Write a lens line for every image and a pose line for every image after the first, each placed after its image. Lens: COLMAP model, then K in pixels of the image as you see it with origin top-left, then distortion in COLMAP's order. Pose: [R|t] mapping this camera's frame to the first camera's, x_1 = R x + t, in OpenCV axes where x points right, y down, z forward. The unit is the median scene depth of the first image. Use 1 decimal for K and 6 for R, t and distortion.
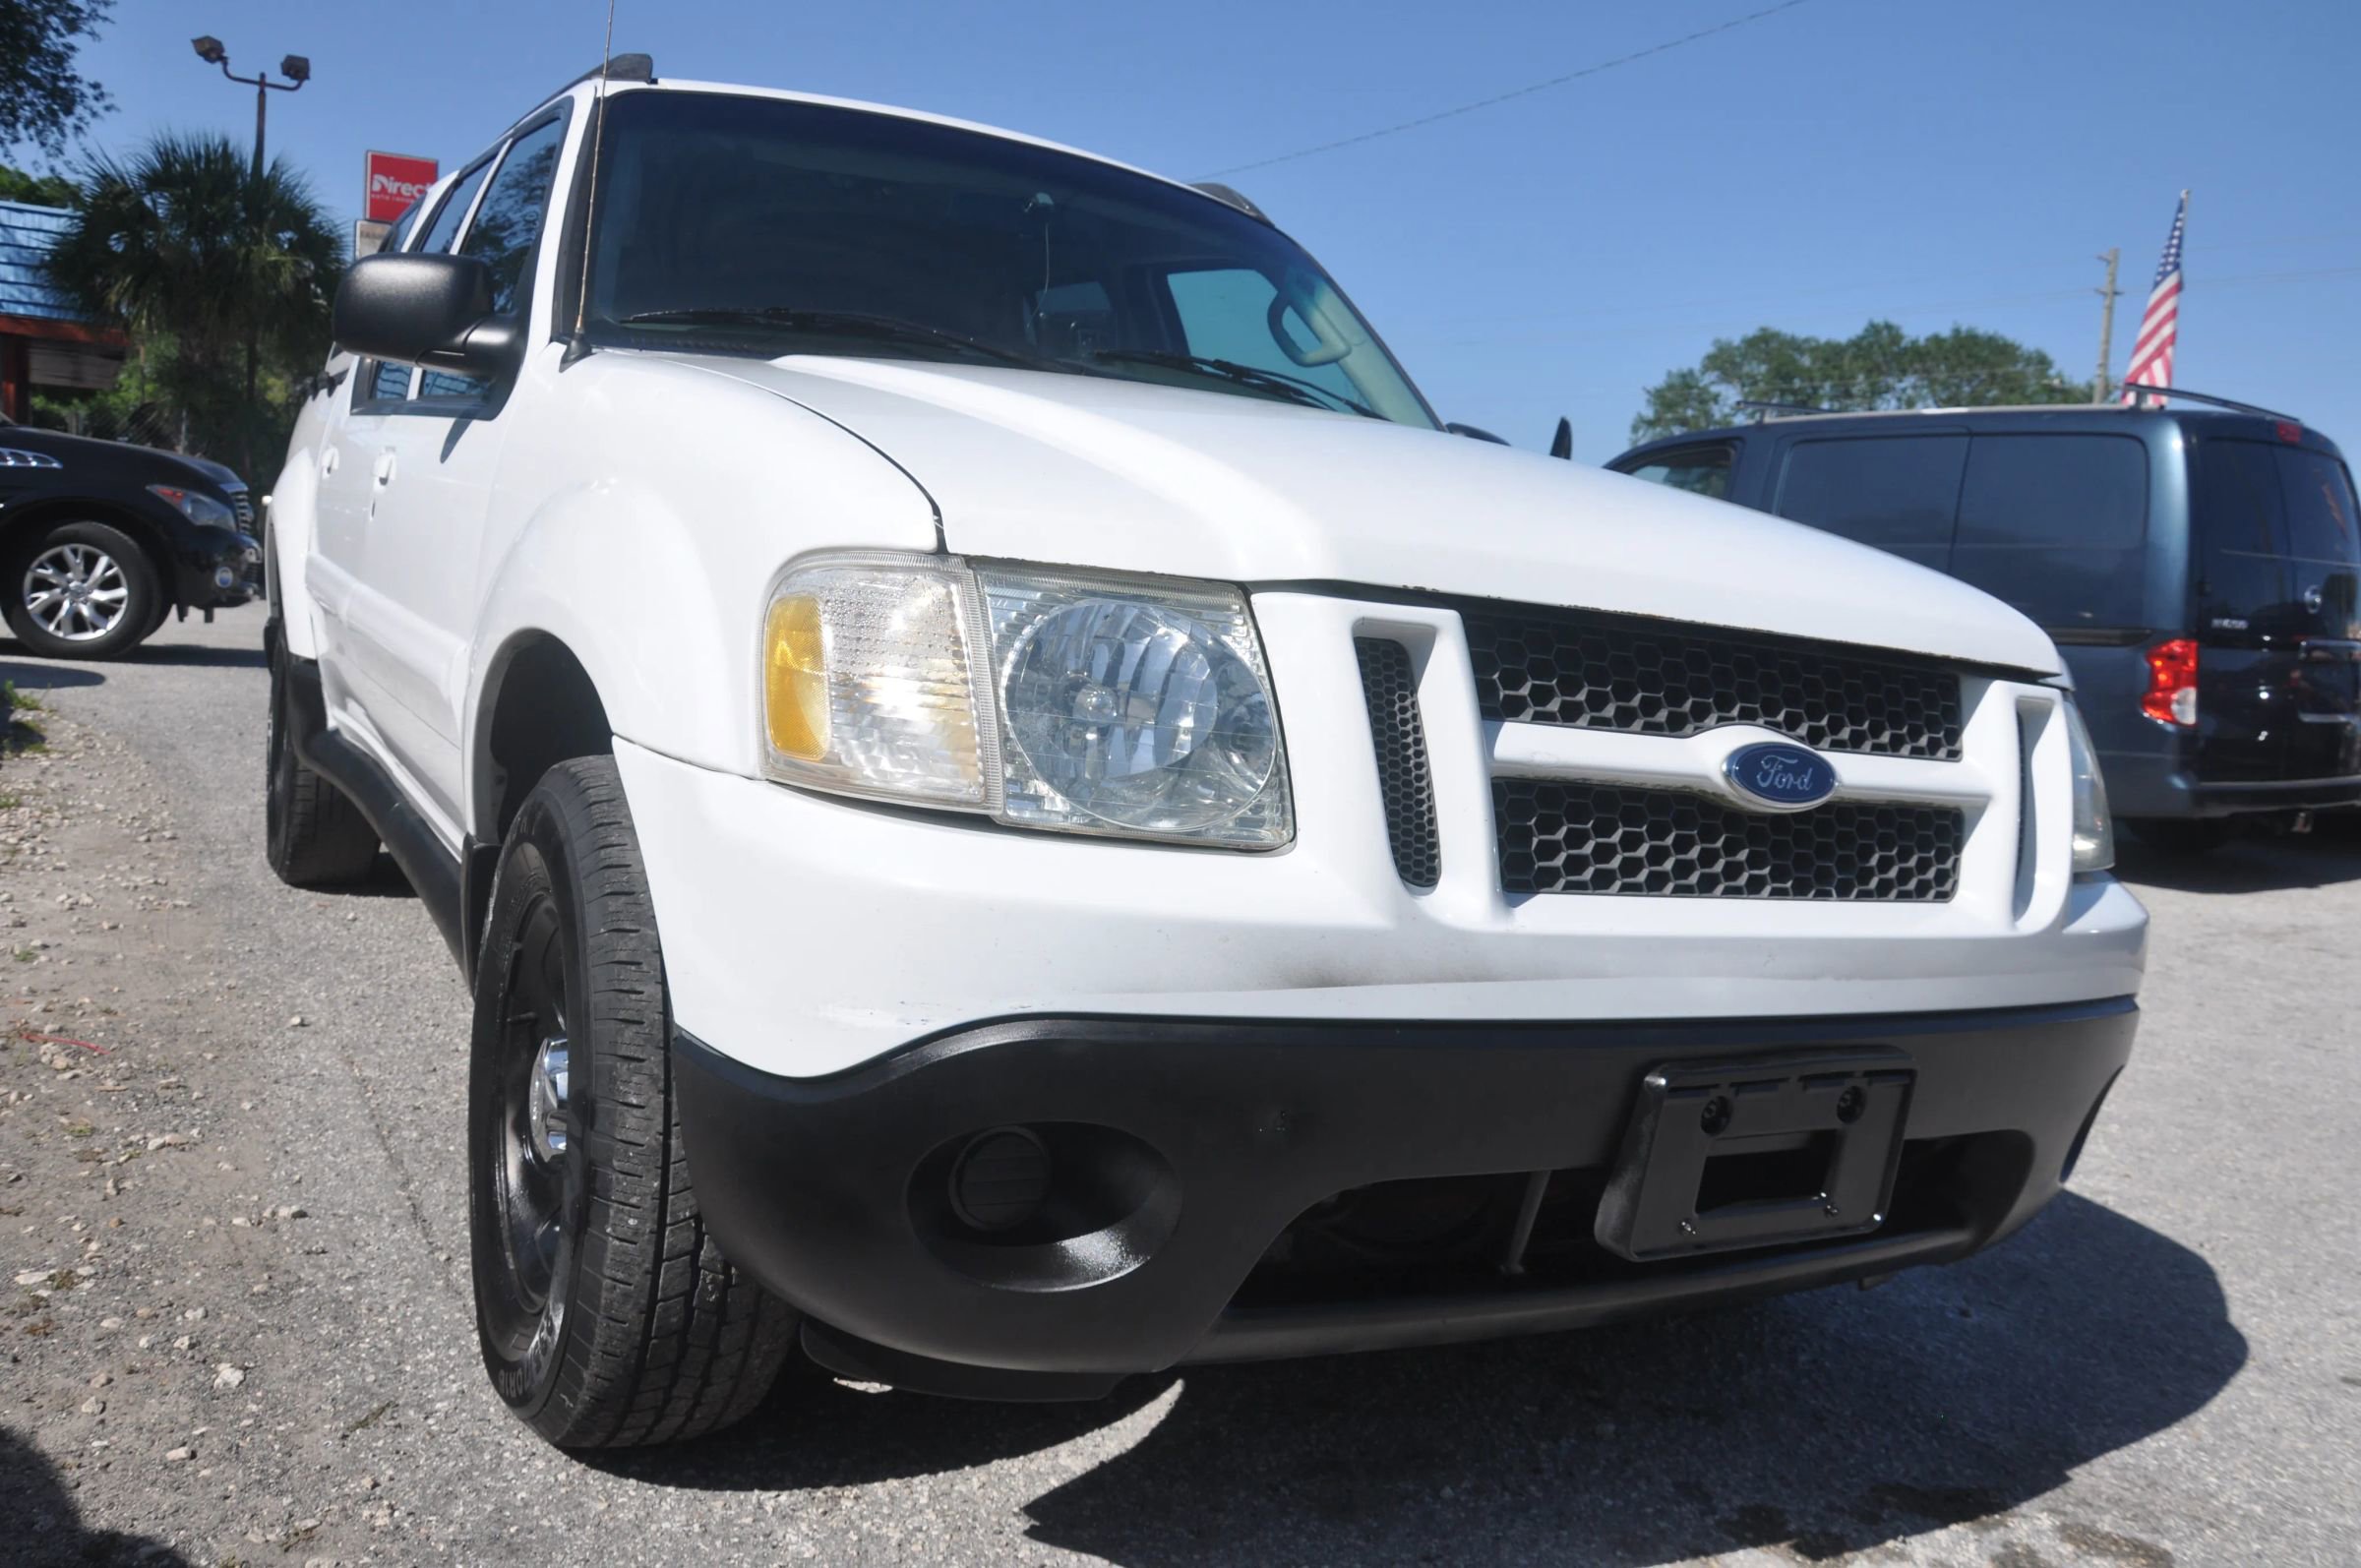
lens RADIAL K [[1894.4, 0, 1159.1], [0, 1894.4, 814.2], [0, 0, 1]] dist [-0.077765, 0.023180]
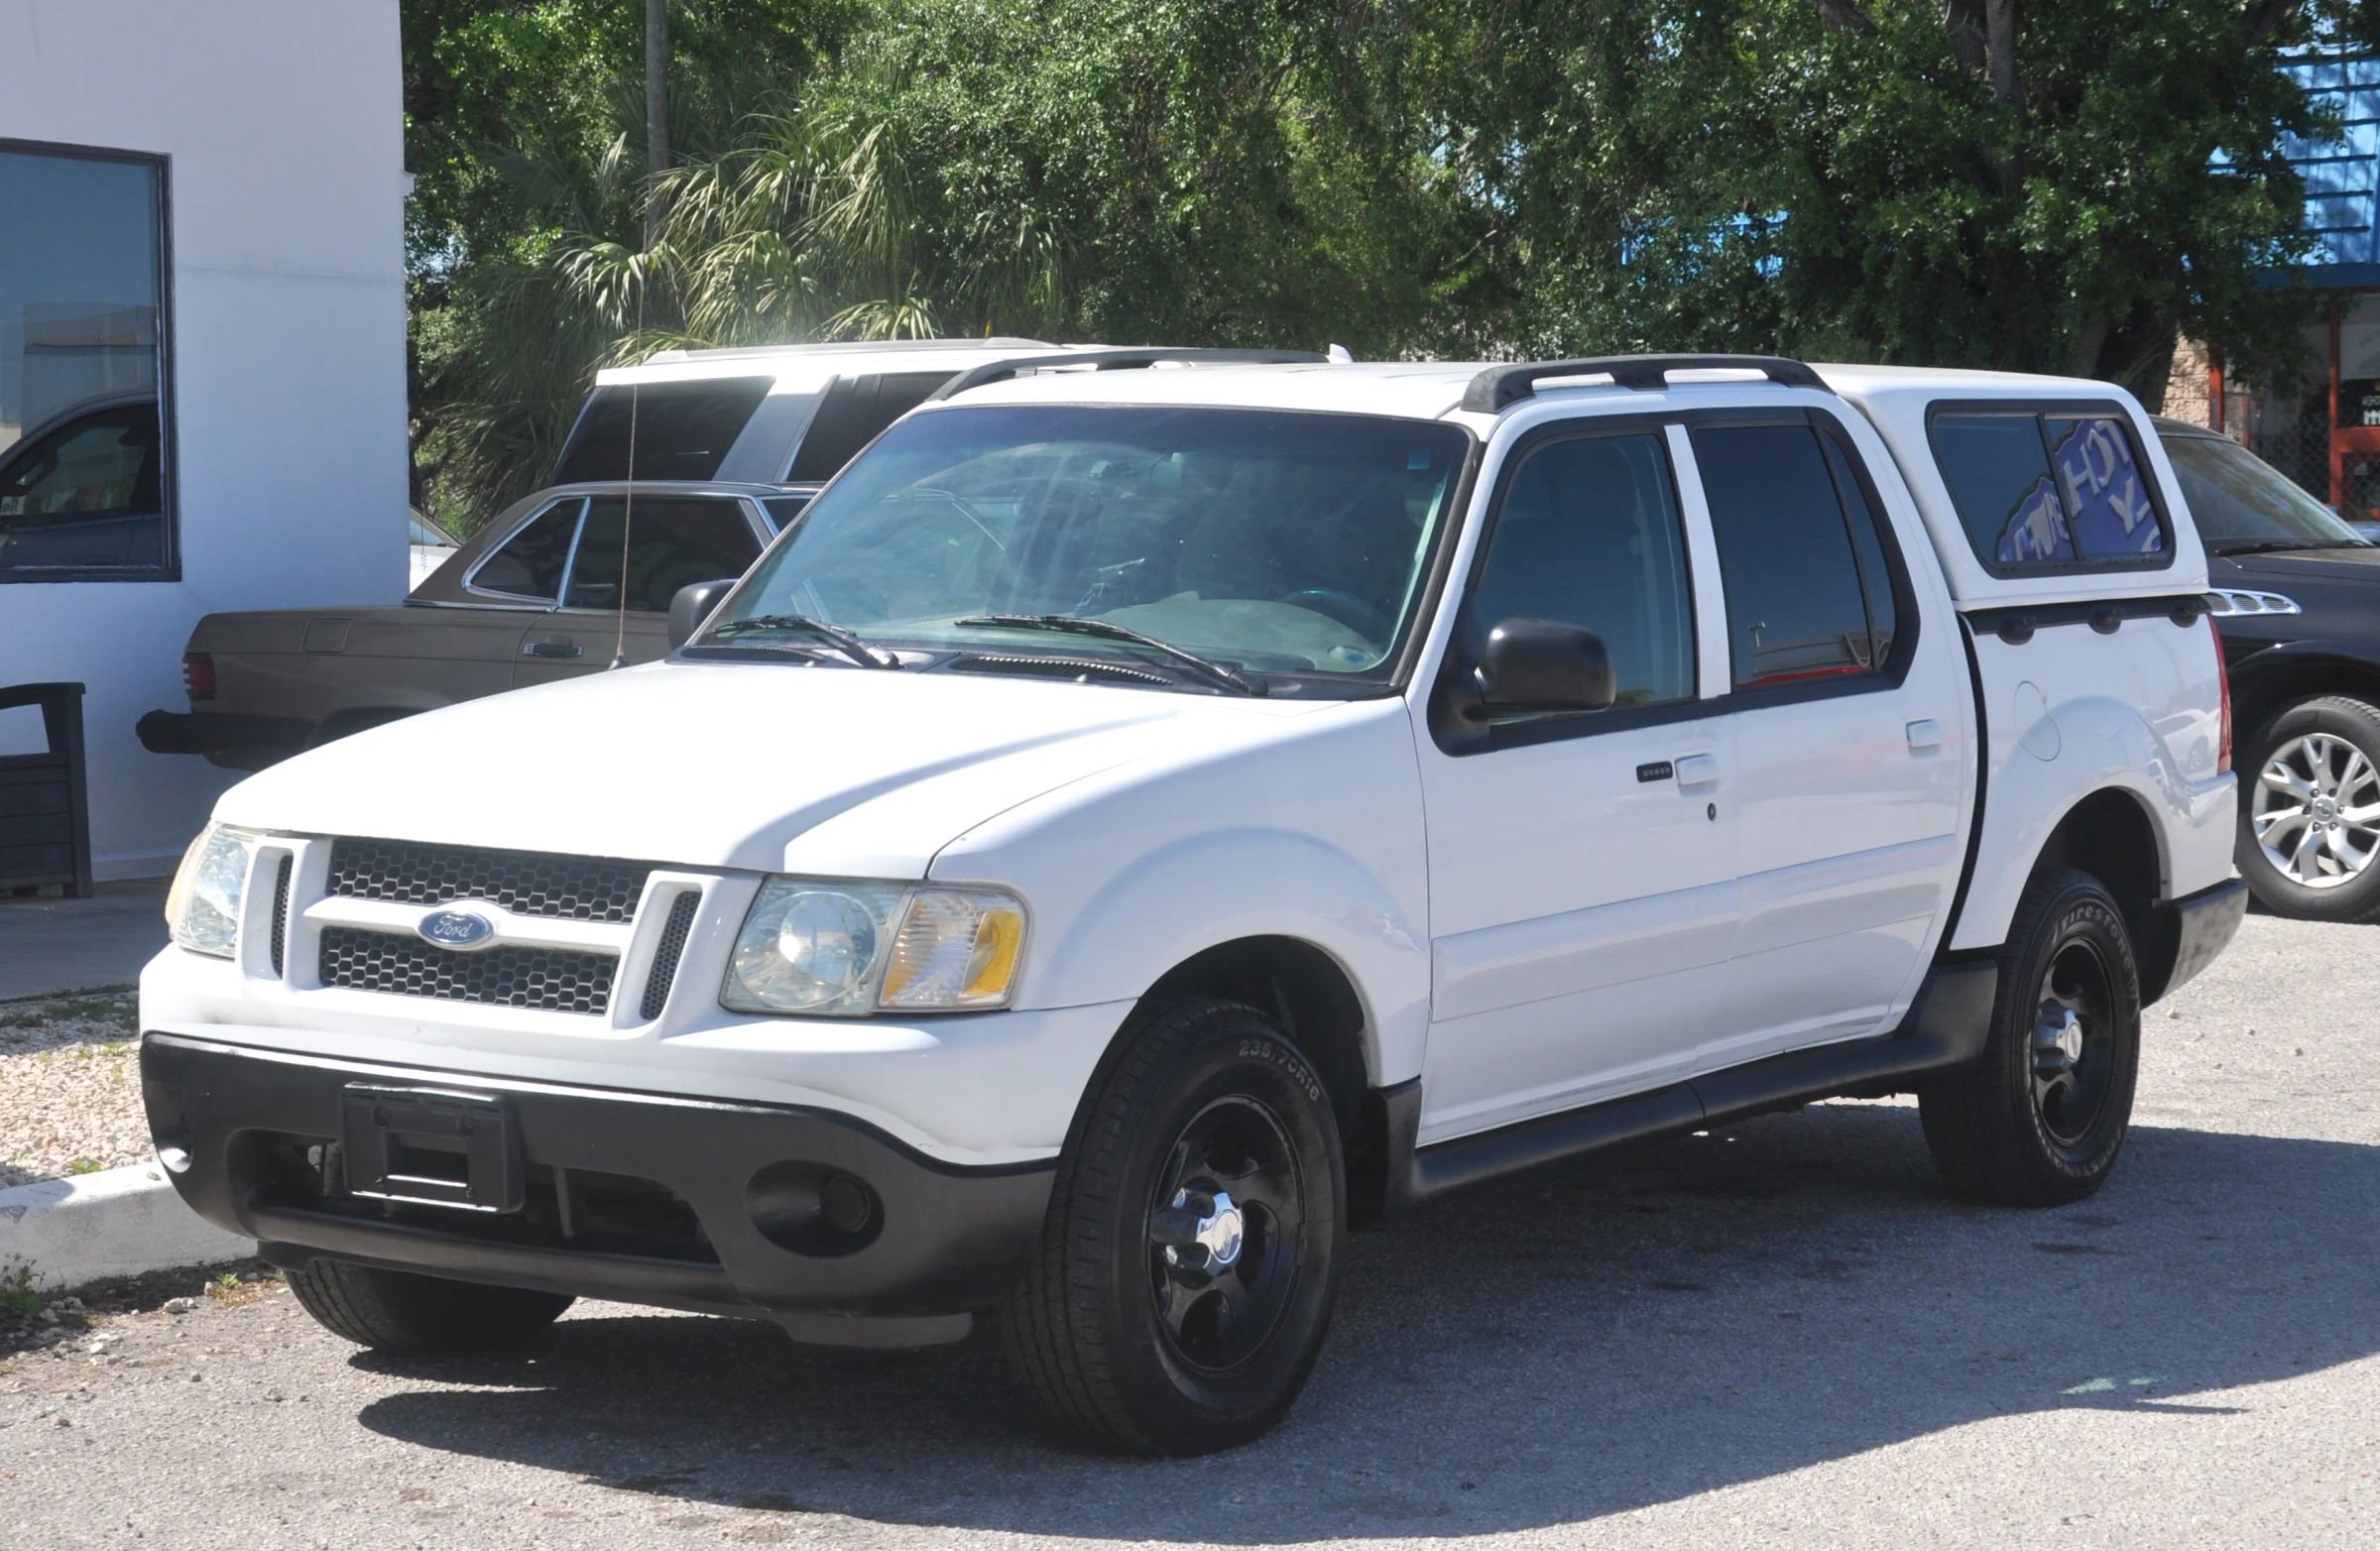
lens RADIAL K [[4916.8, 0, 1284.5], [0, 4916.8, 731.1], [0, 0, 1]] dist [0.204903, 0.000000]
pose [[0.458735, -0.044236, -0.887472, 4.540846], [-0.071100, 0.993730, -0.086284, 0.131987], [0.885724, 0.102680, 0.452713, -0.380279]]
